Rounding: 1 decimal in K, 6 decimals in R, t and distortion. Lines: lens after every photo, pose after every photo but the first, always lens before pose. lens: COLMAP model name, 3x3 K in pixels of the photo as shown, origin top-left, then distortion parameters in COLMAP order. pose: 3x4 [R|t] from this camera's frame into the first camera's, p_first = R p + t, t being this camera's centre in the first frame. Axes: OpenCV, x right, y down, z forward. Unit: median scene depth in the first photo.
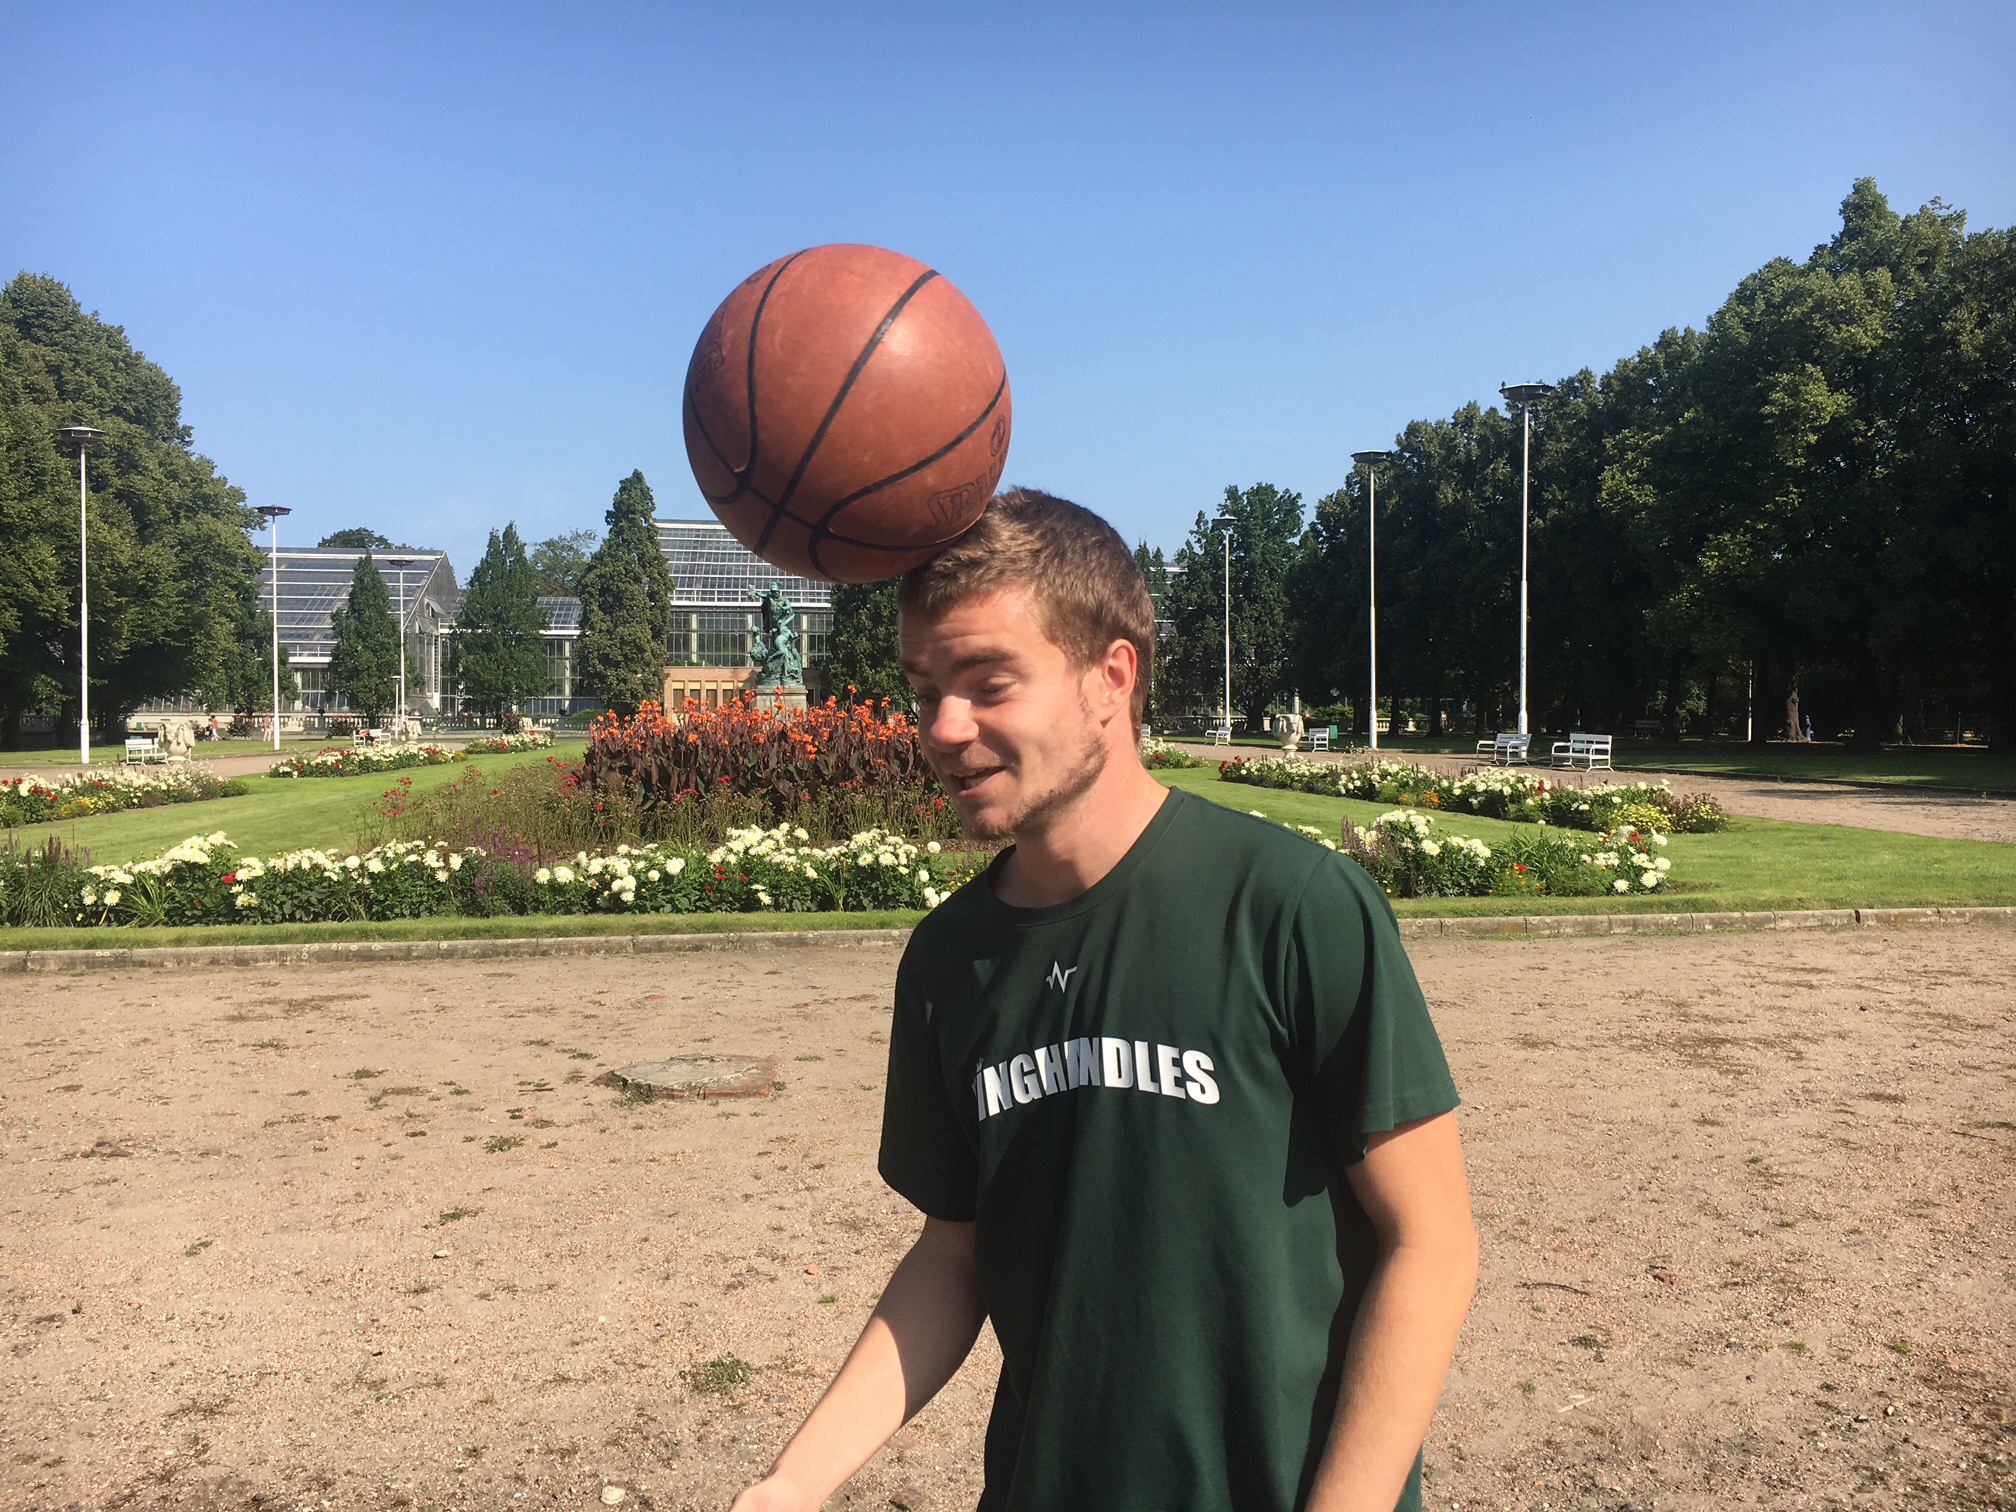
lens RADIAL K [[1714.0, 0, 1002.7], [0, 1714.0, 737.3], [0, 0, 1]] dist [0.081161, -0.116467]
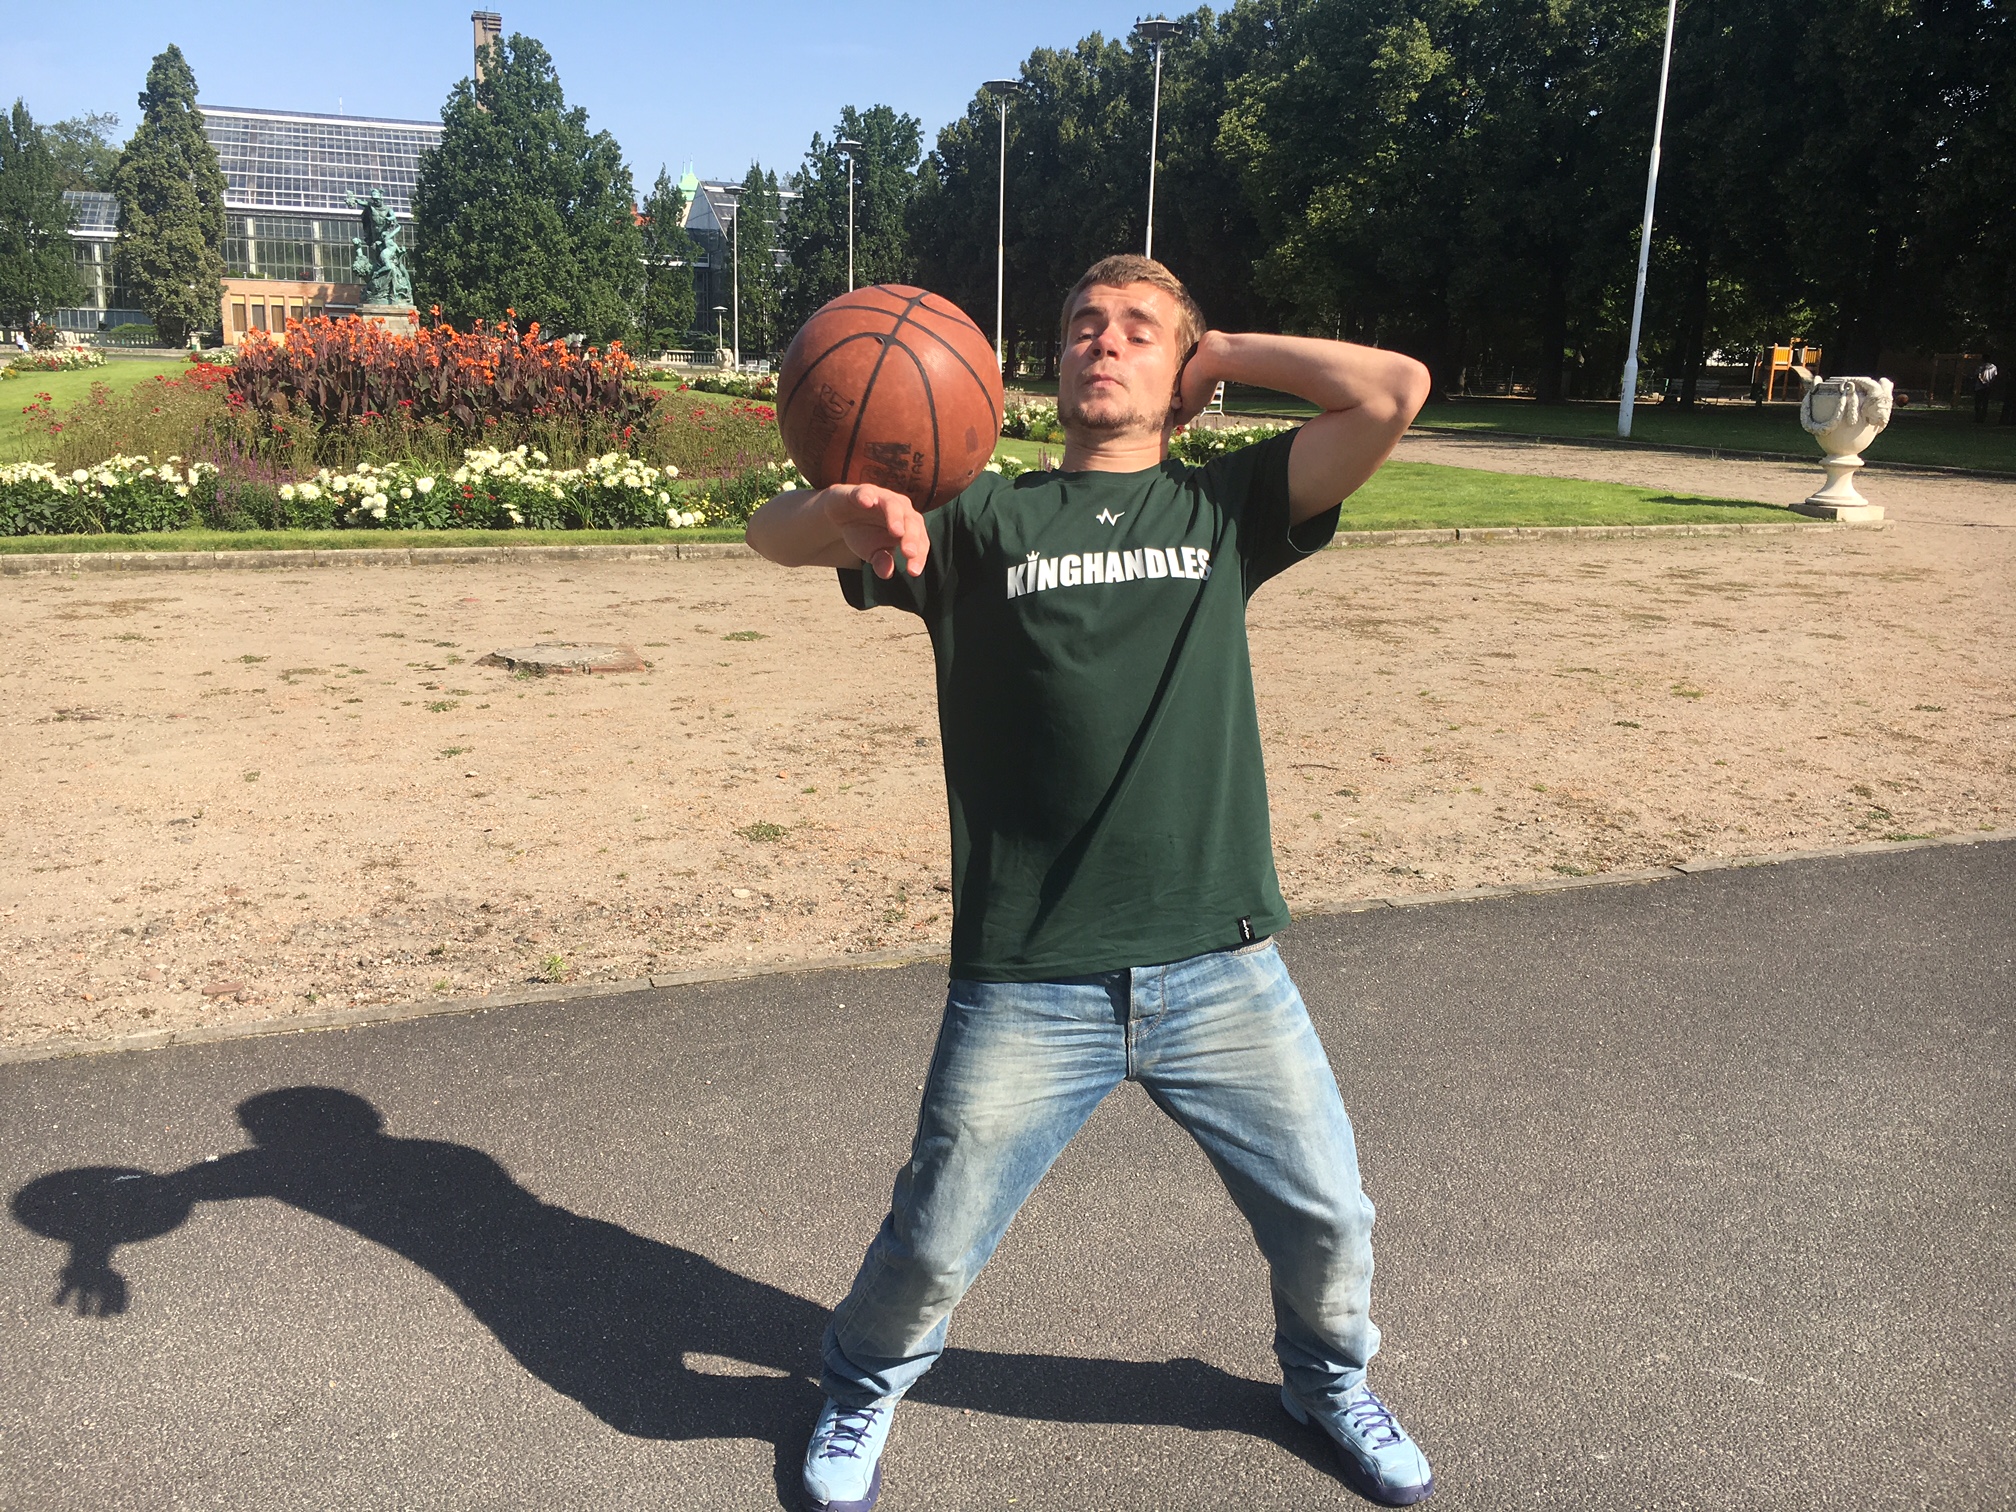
lens RADIAL K [[1714.0, 0, 1002.7], [0, 1714.0, 737.3], [0, 0, 1]] dist [0.081161, -0.116467]
pose [[0.974087, -0.023928, 0.224905, -0.049449], [-0.022863, 0.978878, 0.203164, 0.002384], [-0.225016, -0.203041, 0.952965, -0.056705]]
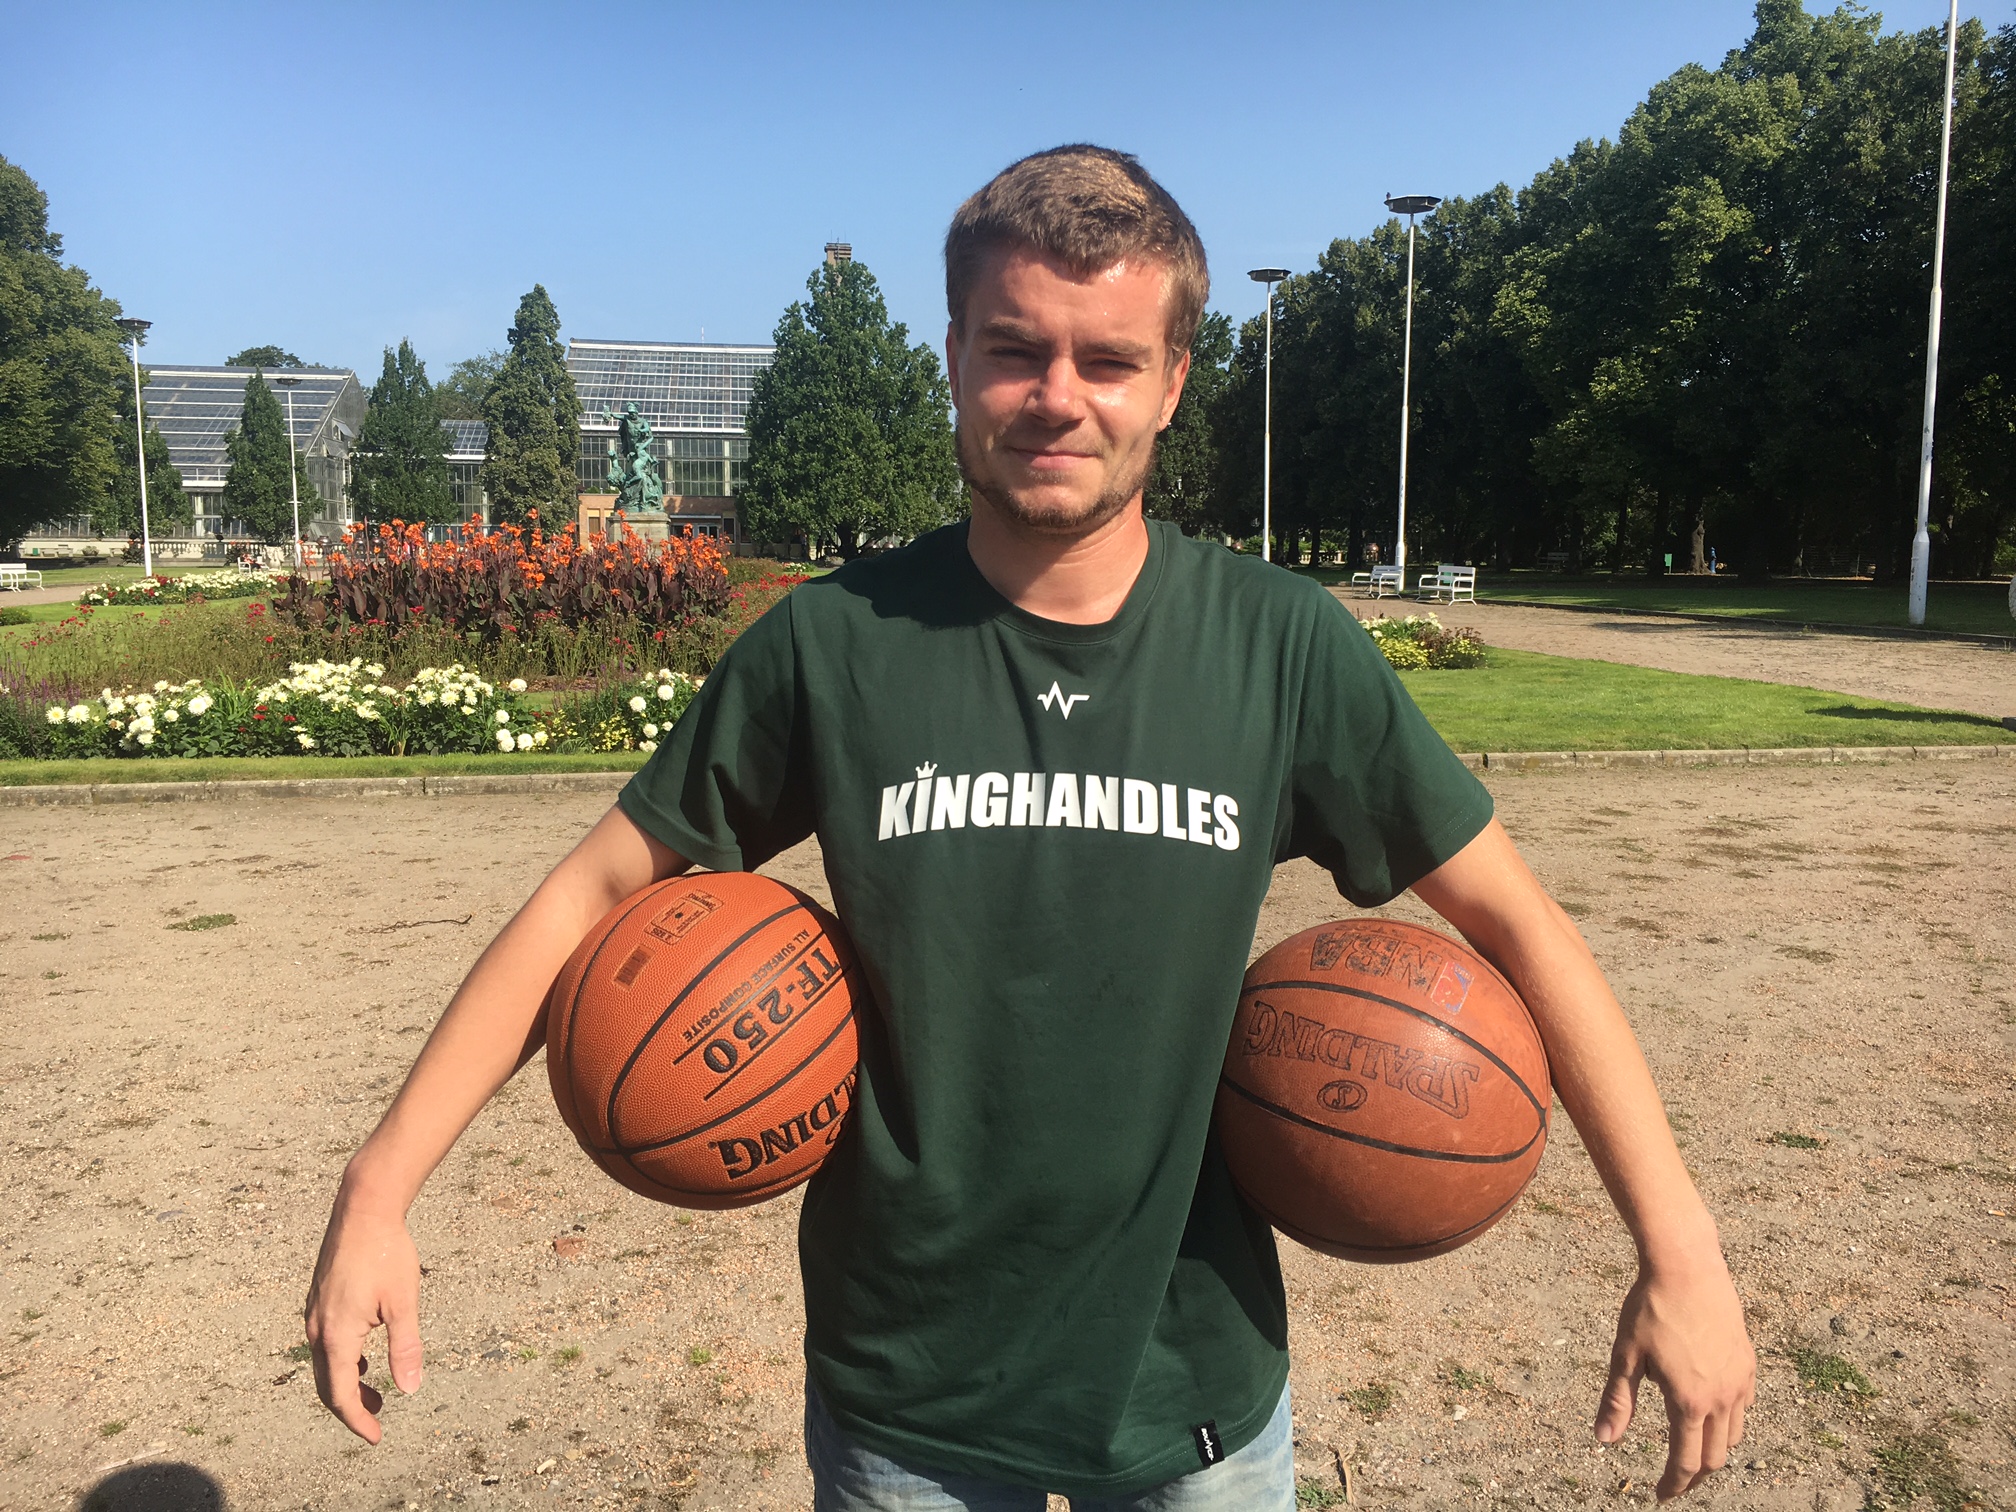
lens RADIAL K [[1718.9, 0, 999.8], [0, 1718.9, 748.2], [0, 0, 1]] dist [0.080230, -0.114037]
pose [[0.999701, 0.000998, 0.024425, 0.112708], [-0.003519, 0.994634, 0.103398, 0.001069], [-0.024191, -0.103453, 0.994340, 0.047576]]
